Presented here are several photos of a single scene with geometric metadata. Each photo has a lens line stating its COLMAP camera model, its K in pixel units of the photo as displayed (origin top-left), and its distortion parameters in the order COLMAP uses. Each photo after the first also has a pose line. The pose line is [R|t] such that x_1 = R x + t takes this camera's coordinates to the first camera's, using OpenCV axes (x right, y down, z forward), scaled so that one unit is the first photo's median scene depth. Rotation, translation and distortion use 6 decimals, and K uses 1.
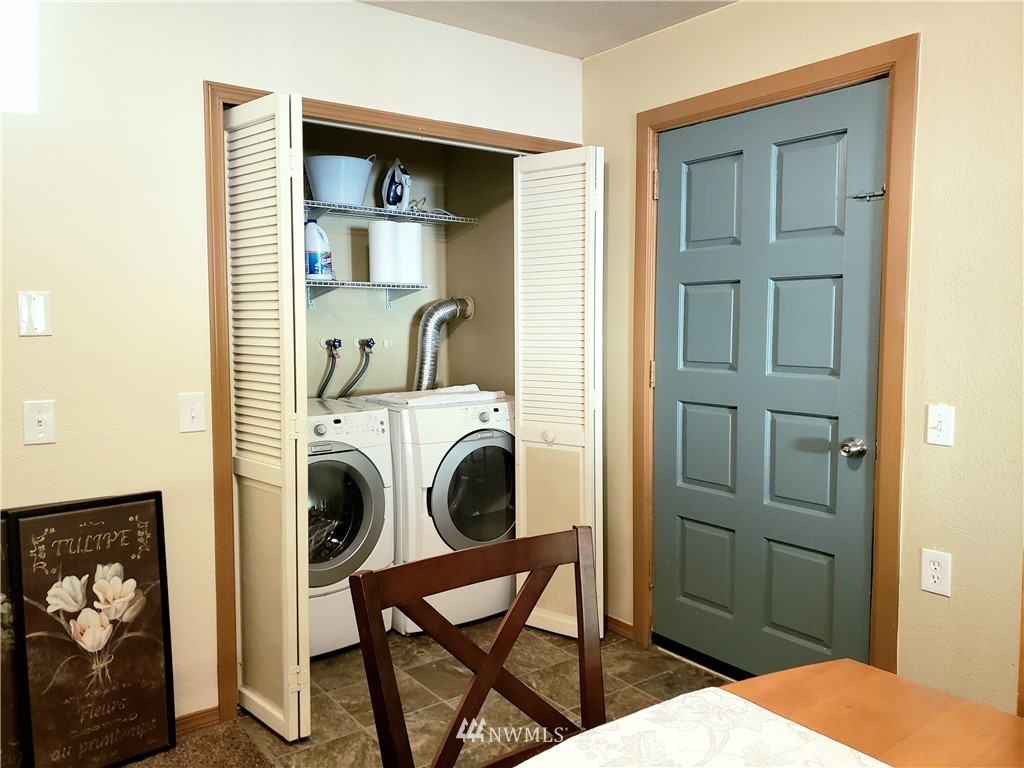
lens RADIAL K [[793.4, 0, 512.0], [0, 793.4, 384.0], [0, 0, 1]] dist [-0.005783, 0.001099]
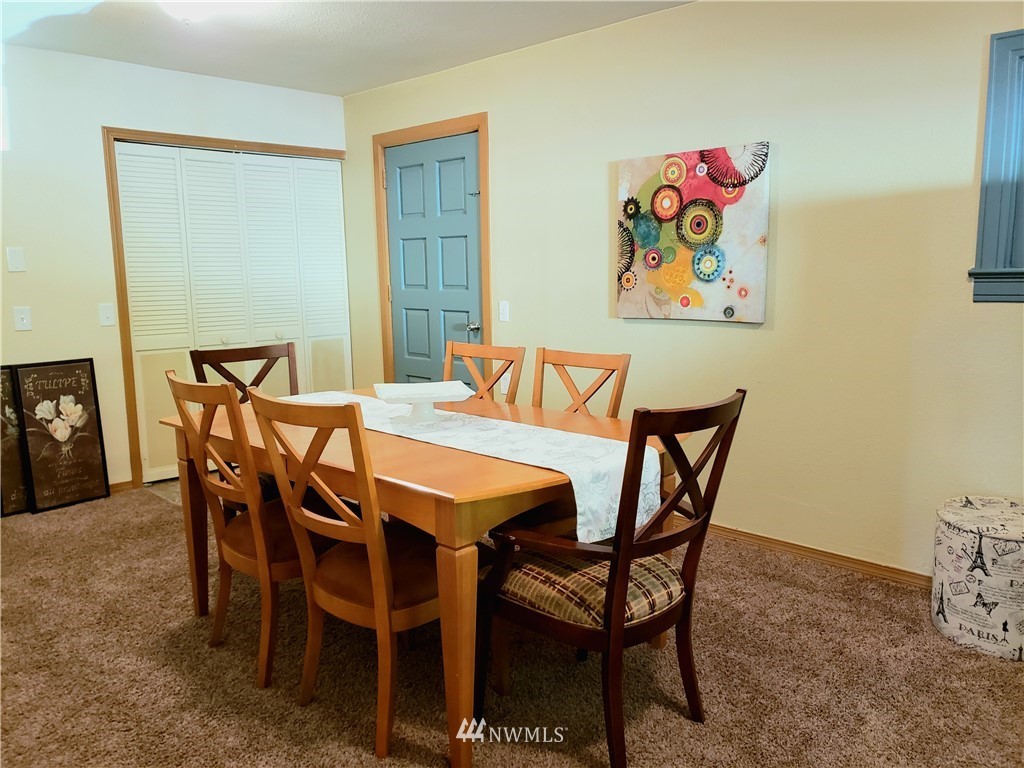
lens RADIAL K [[796.7, 0, 513.3], [0, 796.7, 401.8], [0, 0, 1]] dist [0.002868, 0.001611]
pose [[0.990117, -0.033831, 0.136101, 0.274069], [0.021879, 0.995847, 0.088371, 0.099887], [-0.138525, -0.084520, 0.986746, -0.996229]]
